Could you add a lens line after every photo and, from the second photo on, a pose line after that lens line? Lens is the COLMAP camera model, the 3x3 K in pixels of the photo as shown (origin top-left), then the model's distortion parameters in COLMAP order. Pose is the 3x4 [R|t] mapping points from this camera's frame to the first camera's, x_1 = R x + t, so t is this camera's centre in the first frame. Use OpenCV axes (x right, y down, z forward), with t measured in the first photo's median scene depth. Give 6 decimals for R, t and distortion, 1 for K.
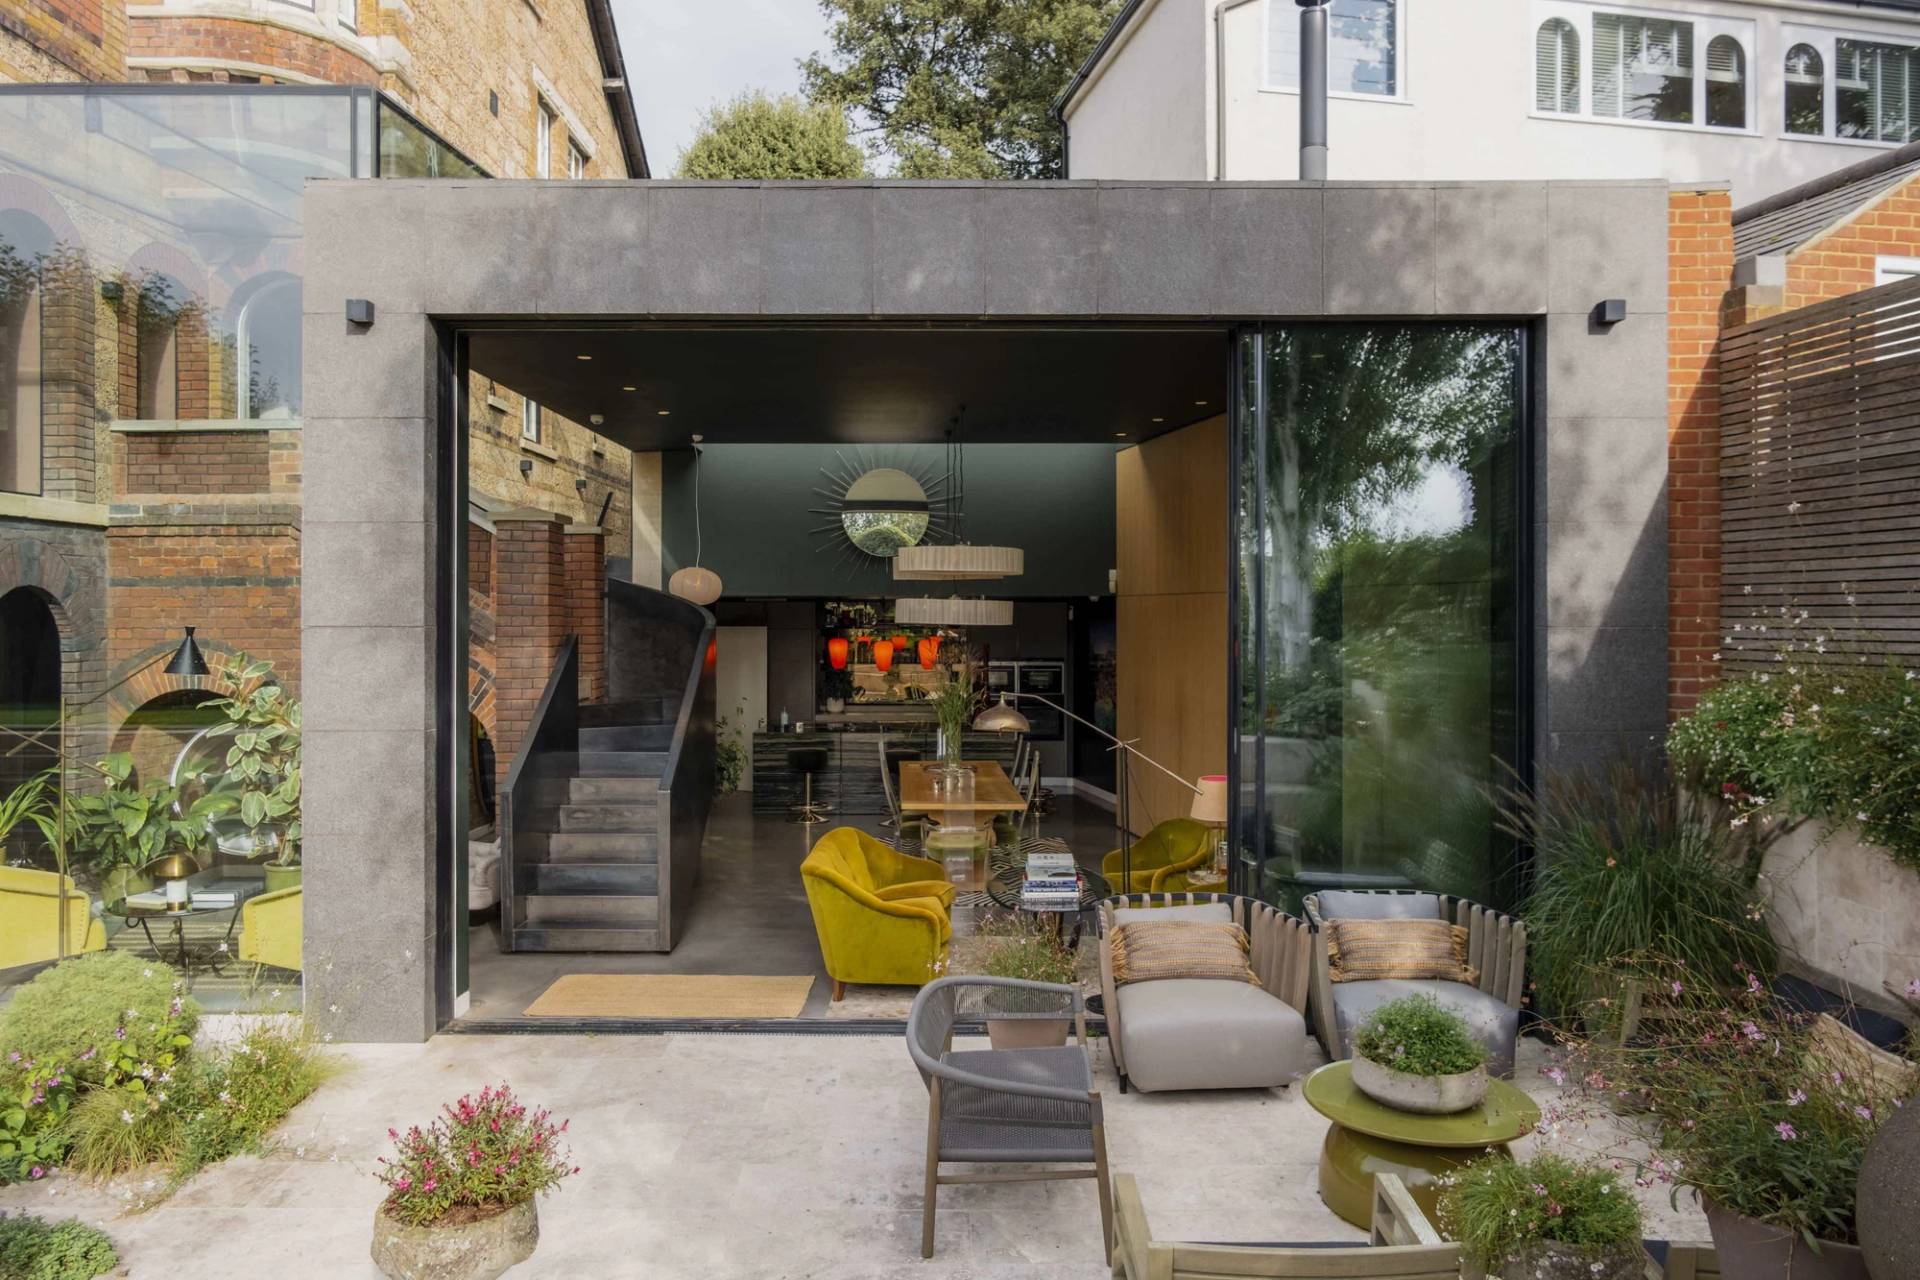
lens RADIAL K [[1245.8, 0, 962.2], [0, 1245.8, 630.9], [0, 0, 1]] dist [0.009141, 0.002913]
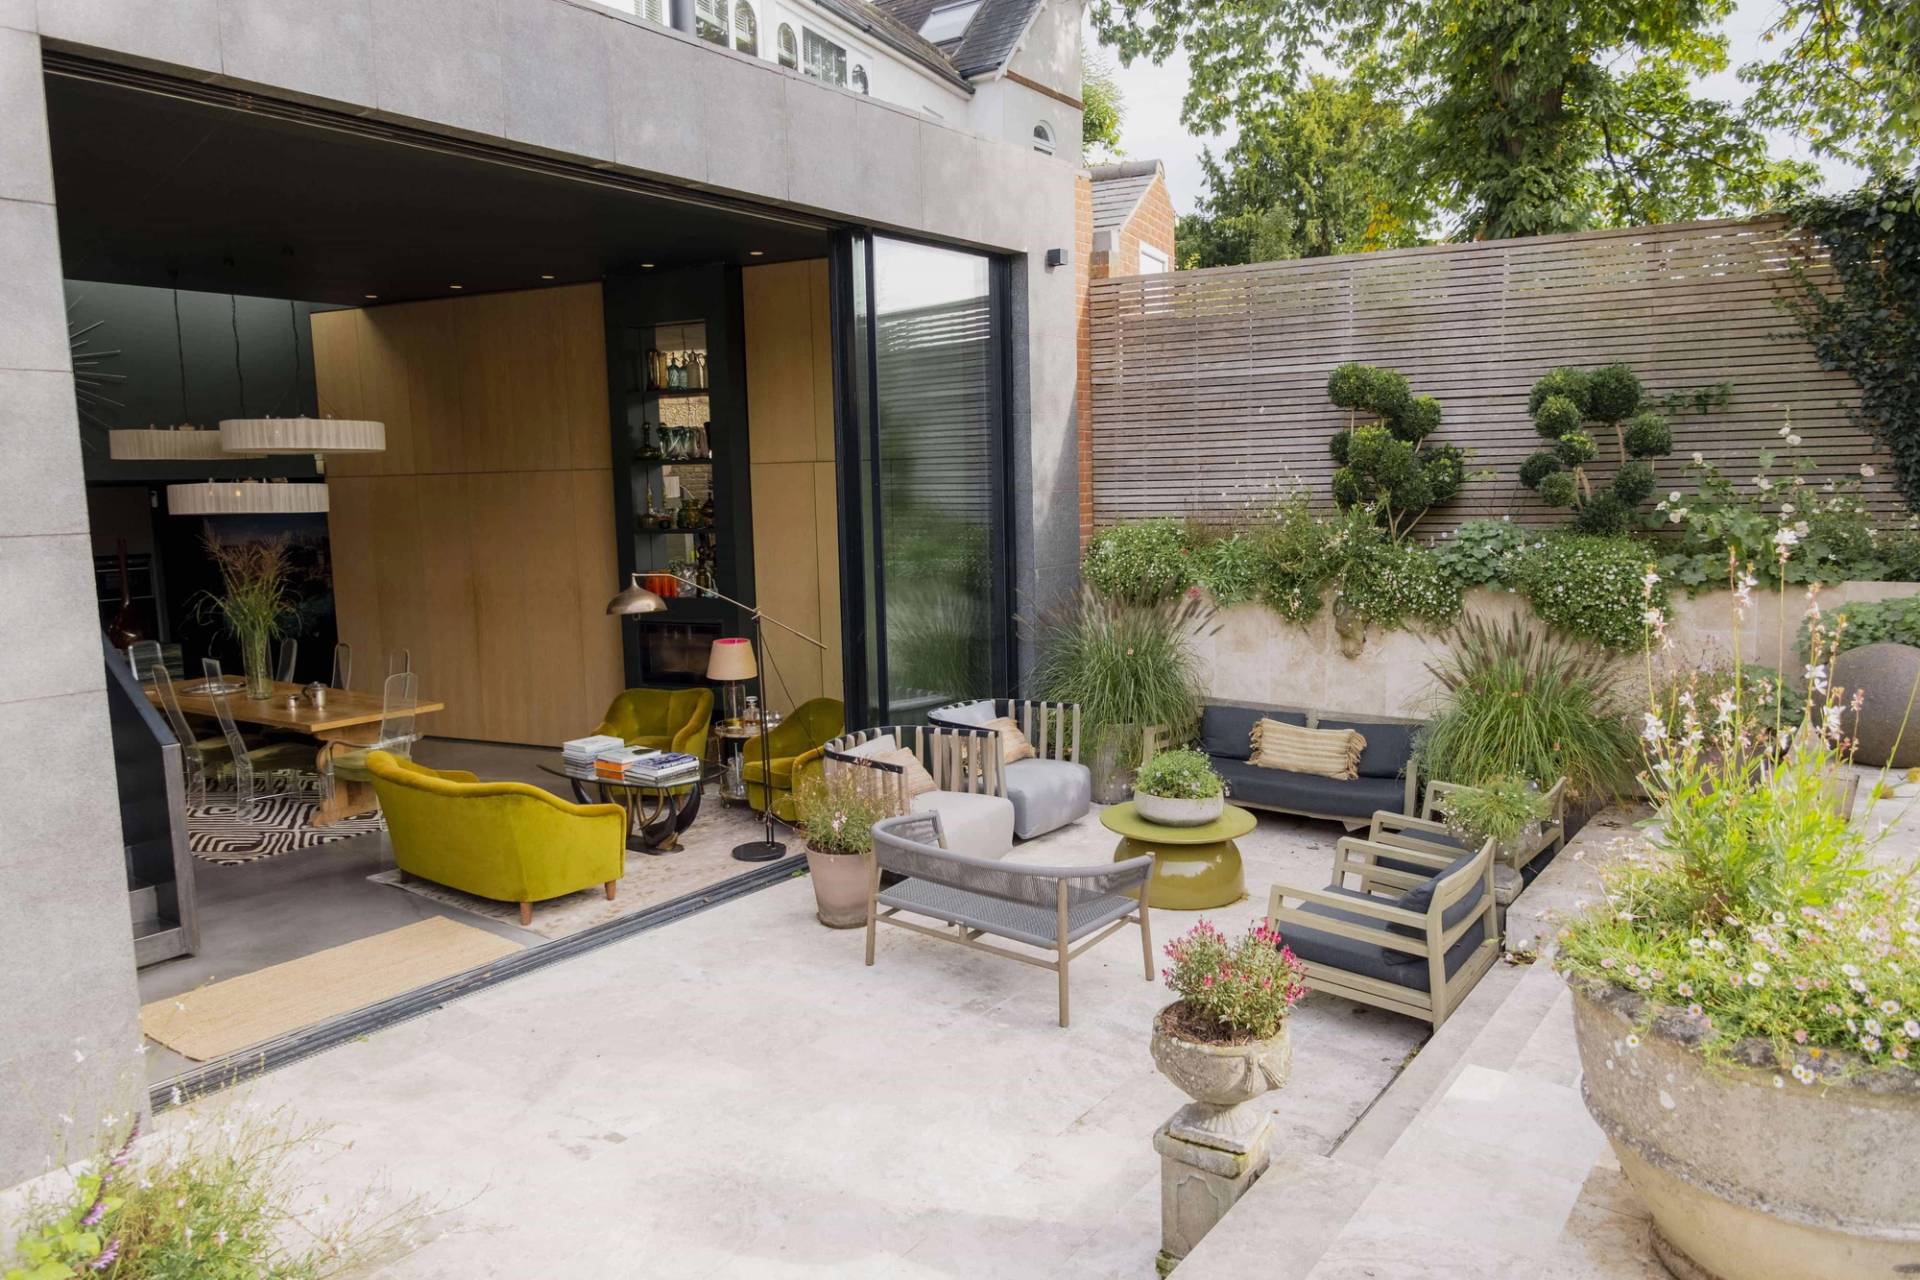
lens RADIAL K [[1179.3, 0, 961.6], [0, 1179.3, 633.7], [0, 0, 1]] dist [0.003091, 0.001634]
pose [[0.649060, -0.116804, 0.751717, -0.582222], [0.035737, 0.991733, 0.123242, -0.011343], [-0.759897, -0.053127, 0.647868, 0.233048]]
